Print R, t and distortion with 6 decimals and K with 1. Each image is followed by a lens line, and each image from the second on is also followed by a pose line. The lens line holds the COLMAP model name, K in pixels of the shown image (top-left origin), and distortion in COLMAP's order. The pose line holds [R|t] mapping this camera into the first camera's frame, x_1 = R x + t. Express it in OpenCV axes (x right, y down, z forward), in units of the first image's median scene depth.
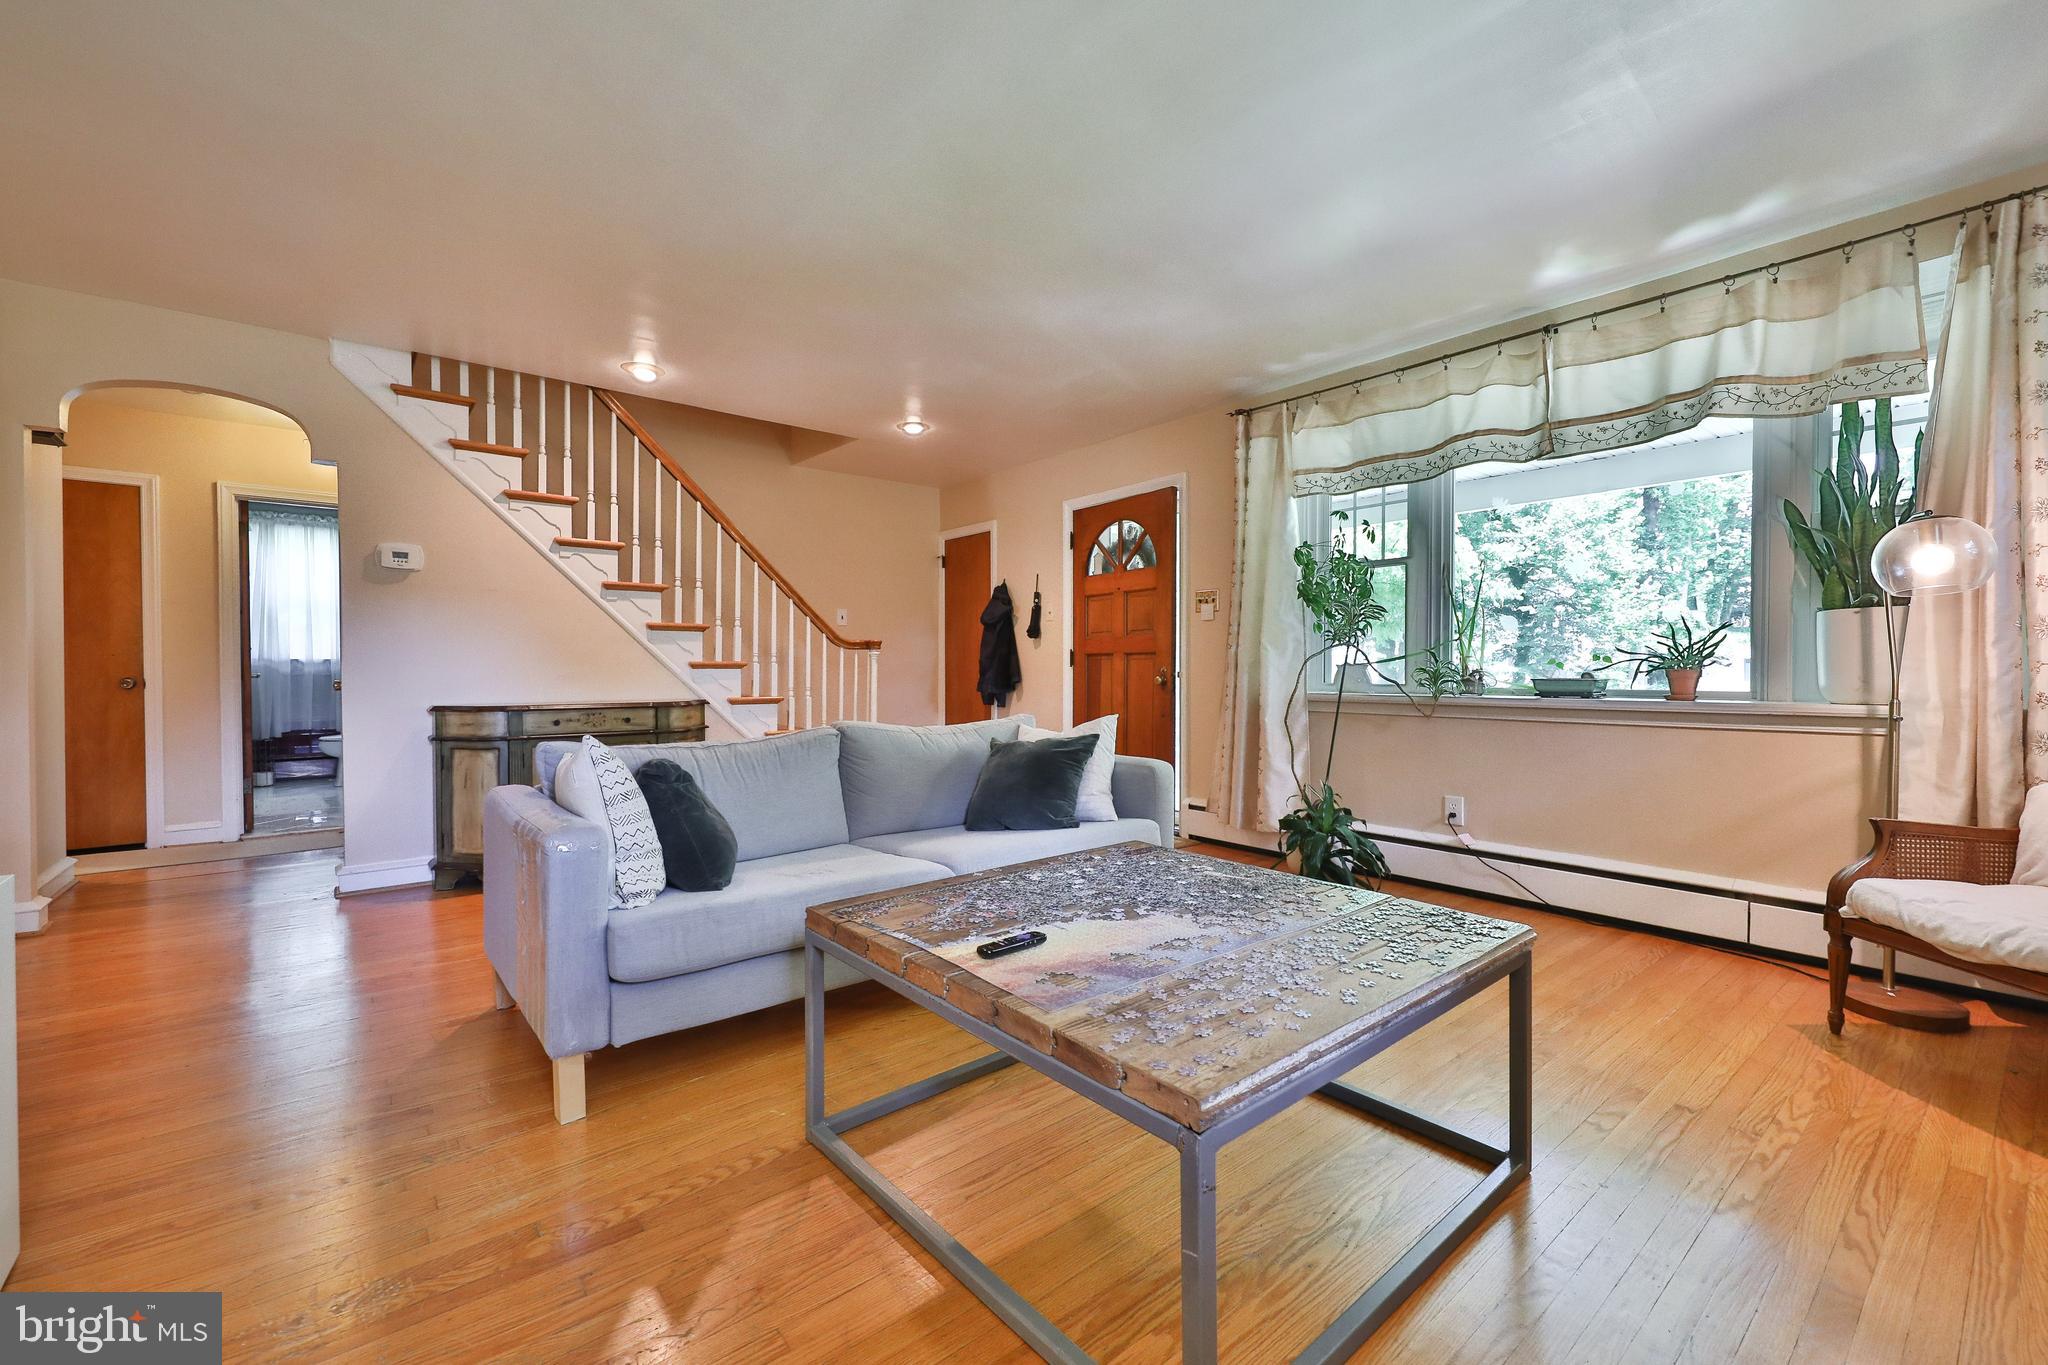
lens RADIAL K [[823.3, 0, 1048.1], [0, 823.3, 680.4], [0, 0, 1]] dist [0.011992, -0.001482]
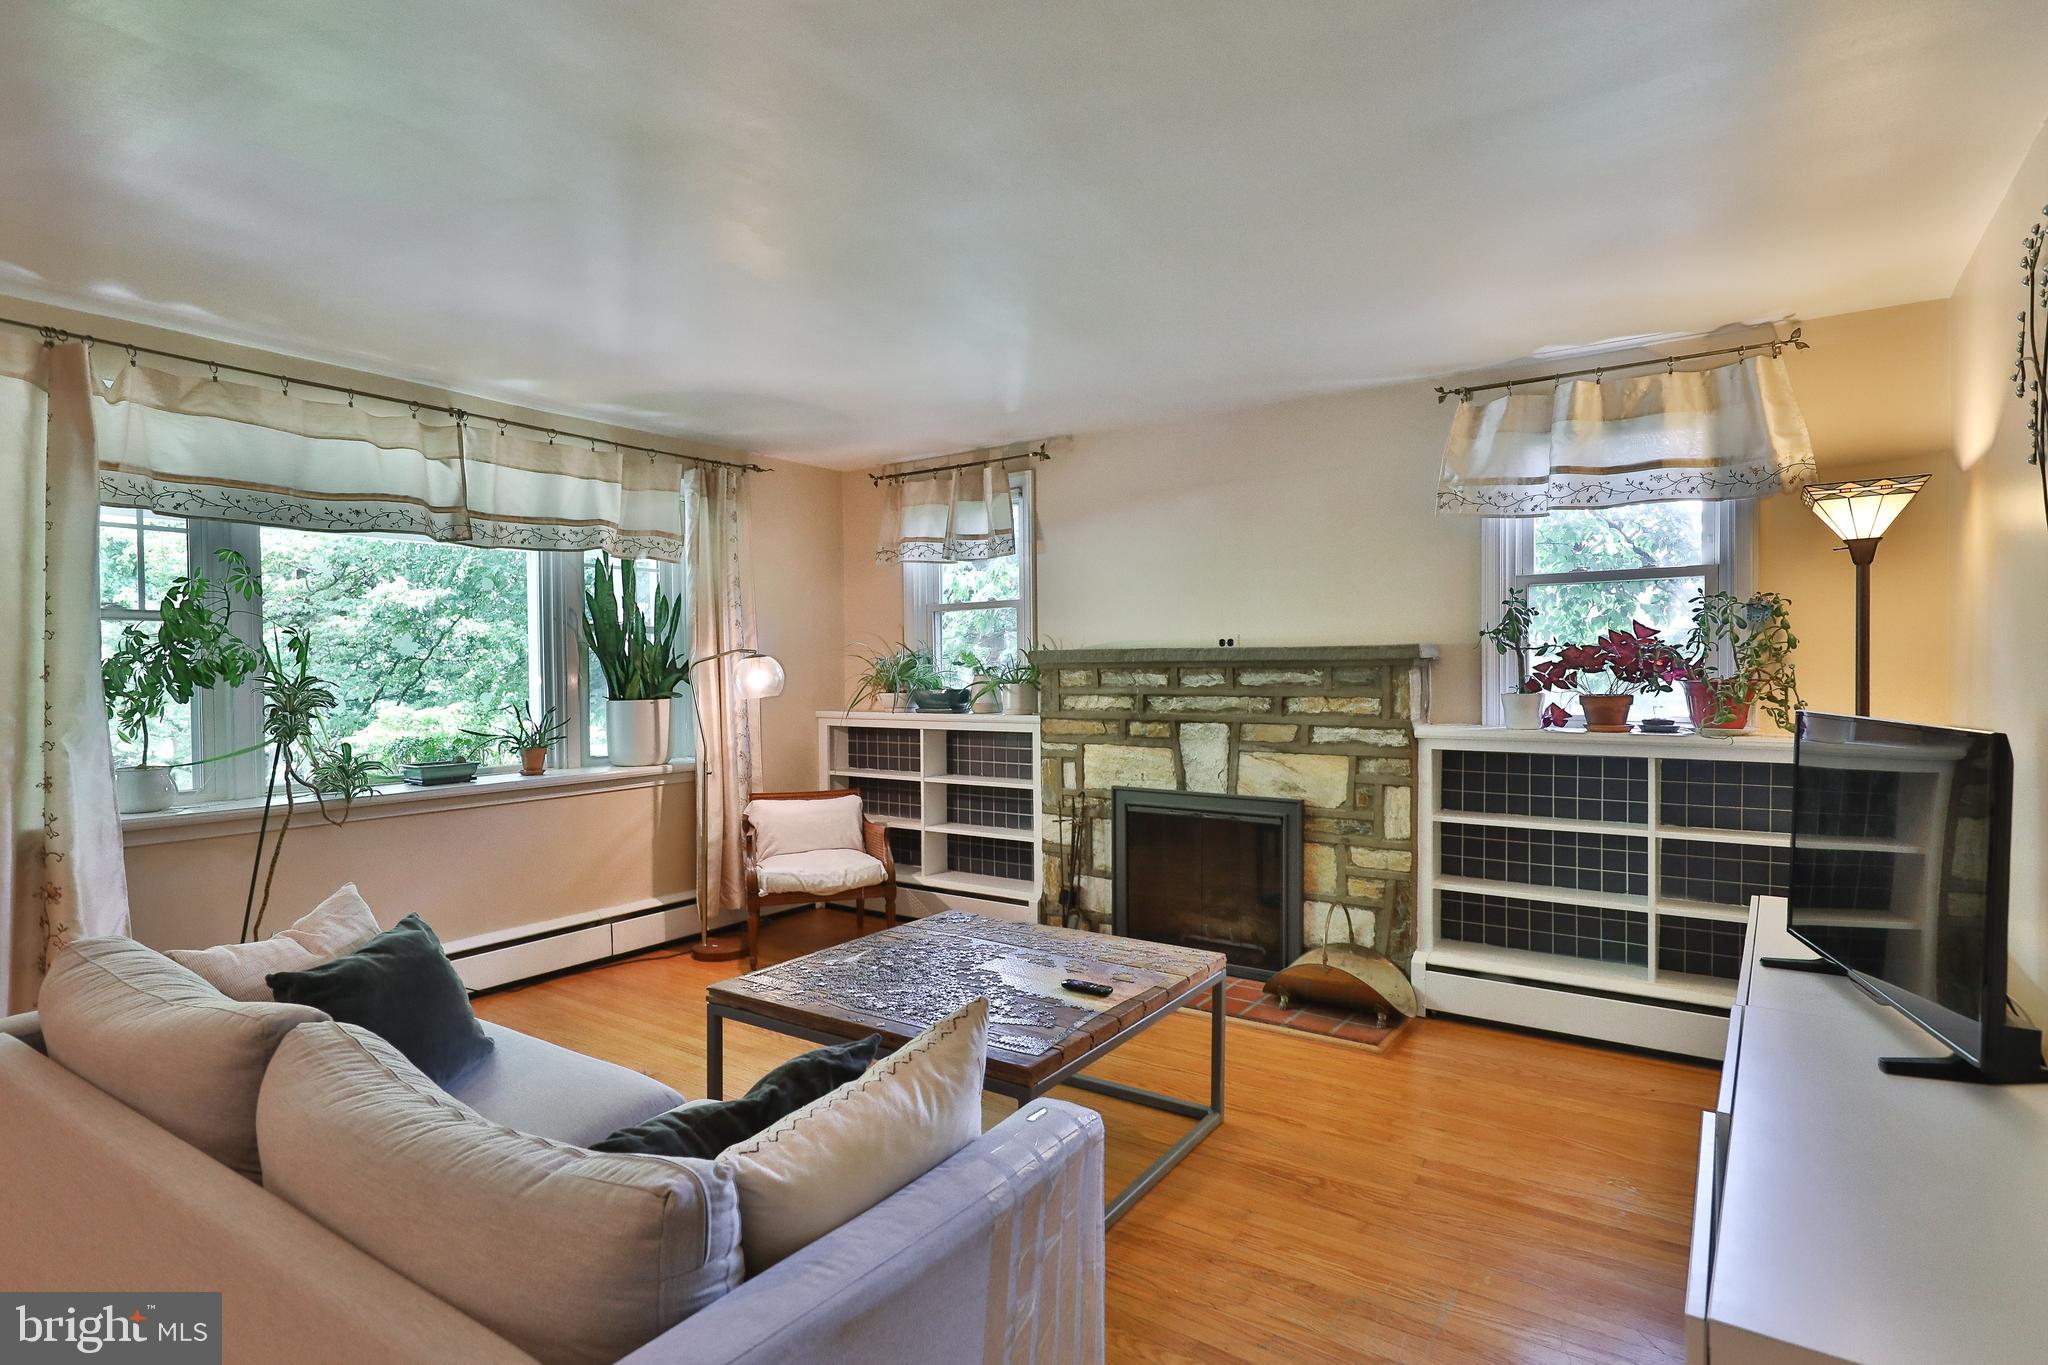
lens RADIAL K [[1033.0, 0, 988.4], [0, 1033.0, 682.2], [0, 0, 1]] dist [0.021865, -0.000193]
pose [[-0.215769, -0.006527, 0.976423, -0.686682], [0.025436, 0.999601, 0.012303, -0.092603], [-0.976113, 0.027491, -0.215517, 0.600459]]
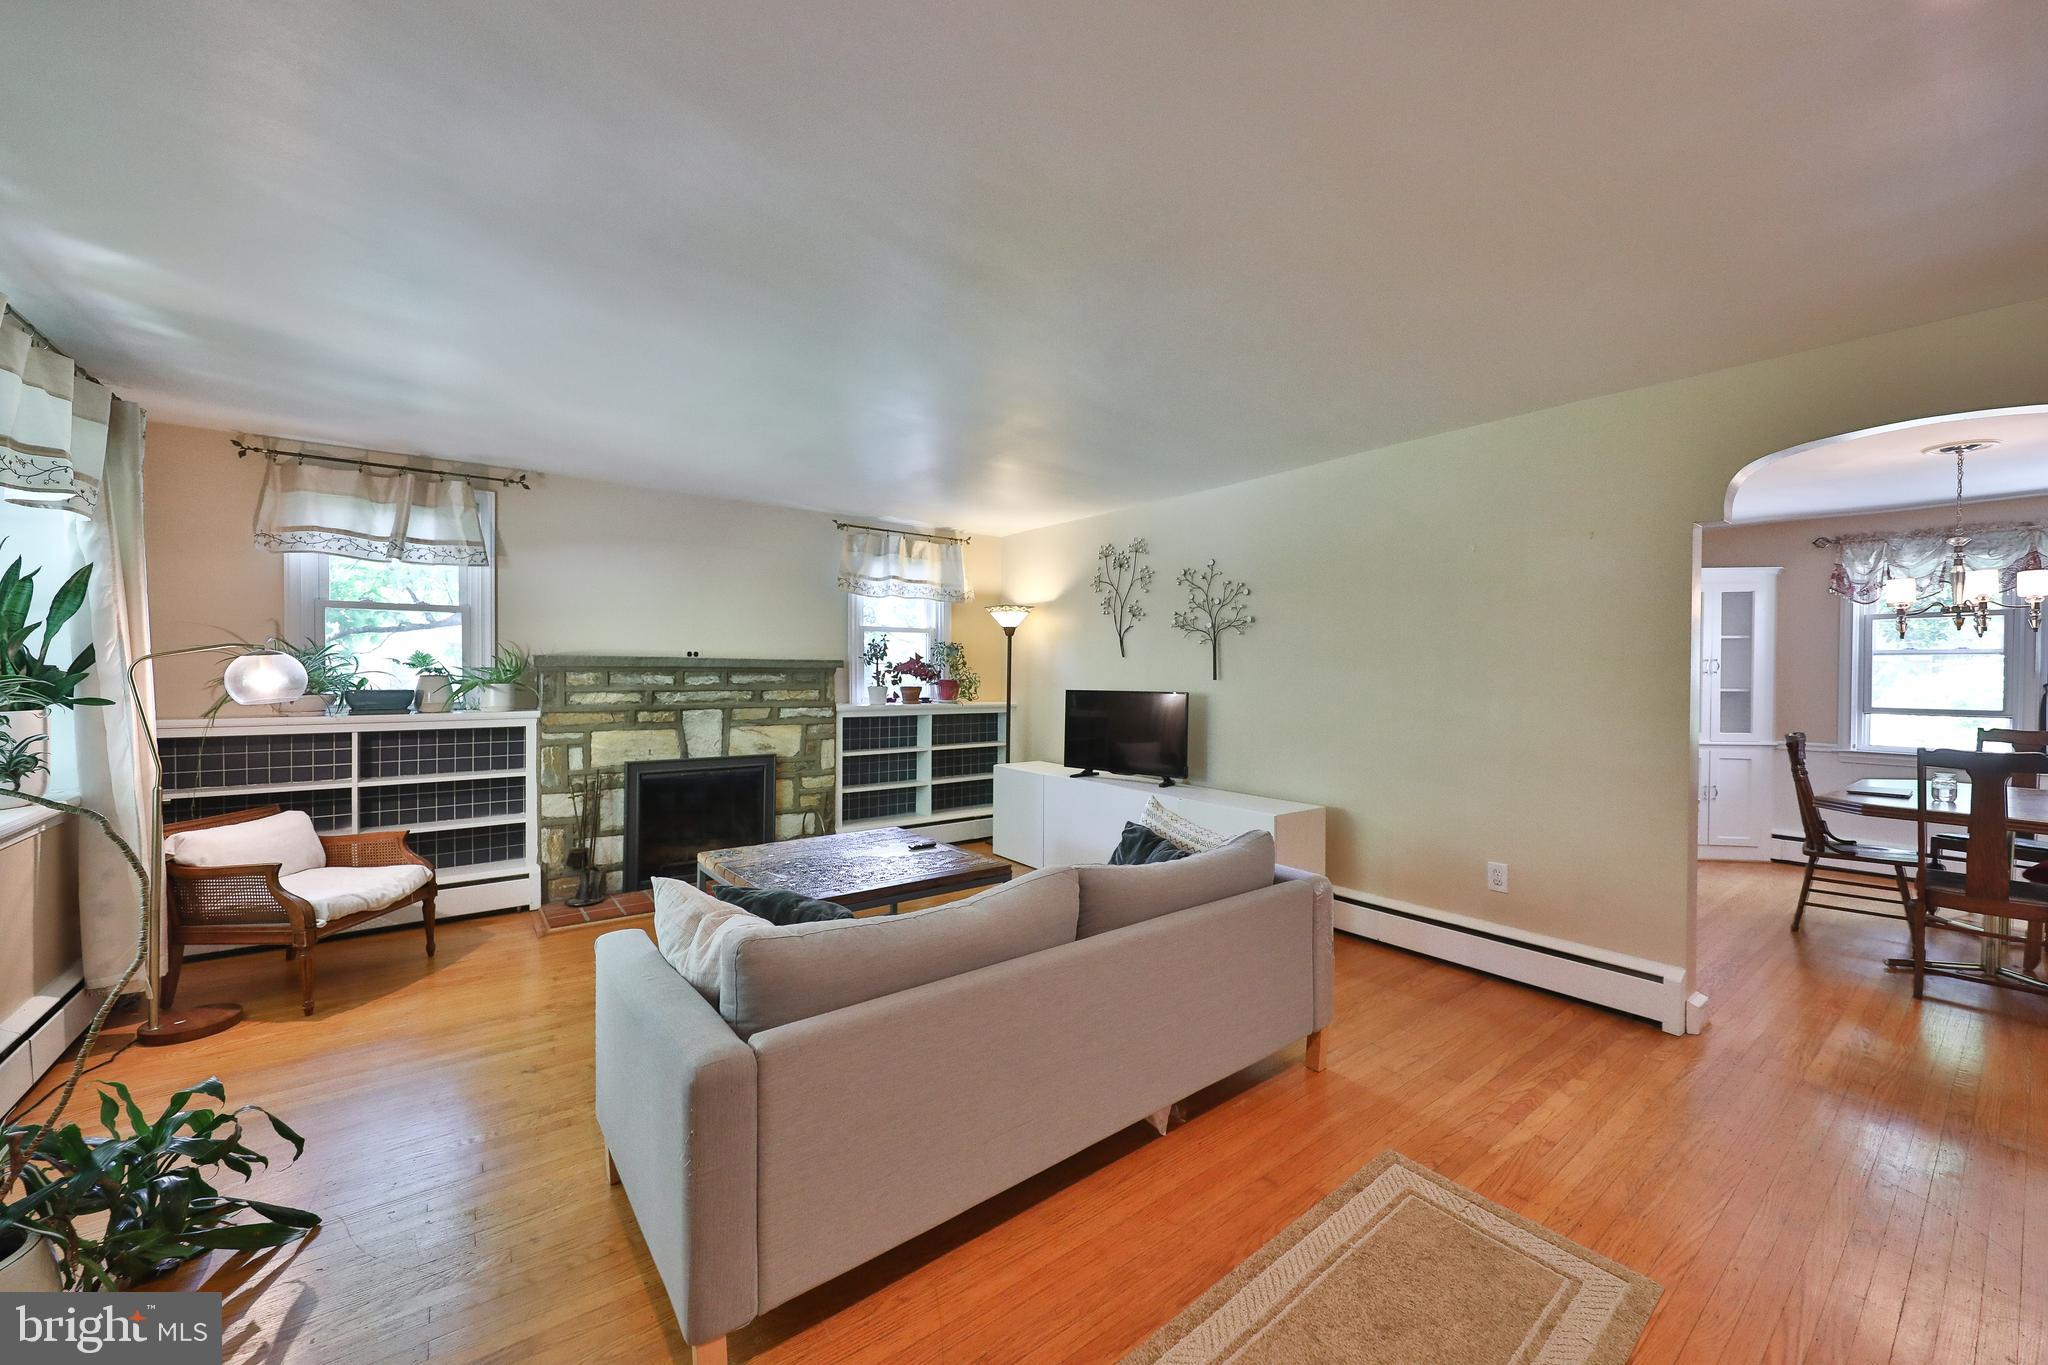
lens RADIAL K [[804.5, 0, 1030.5], [0, 804.5, 673.9], [0, 0, 1]] dist [0.000589, -0.002190]
pose [[-0.997165, -0.002631, 0.075202, -0.228296], [-0.000999, 0.999764, 0.021723, -0.113698], [-0.075242, 0.021587, -0.996932, 1.387939]]
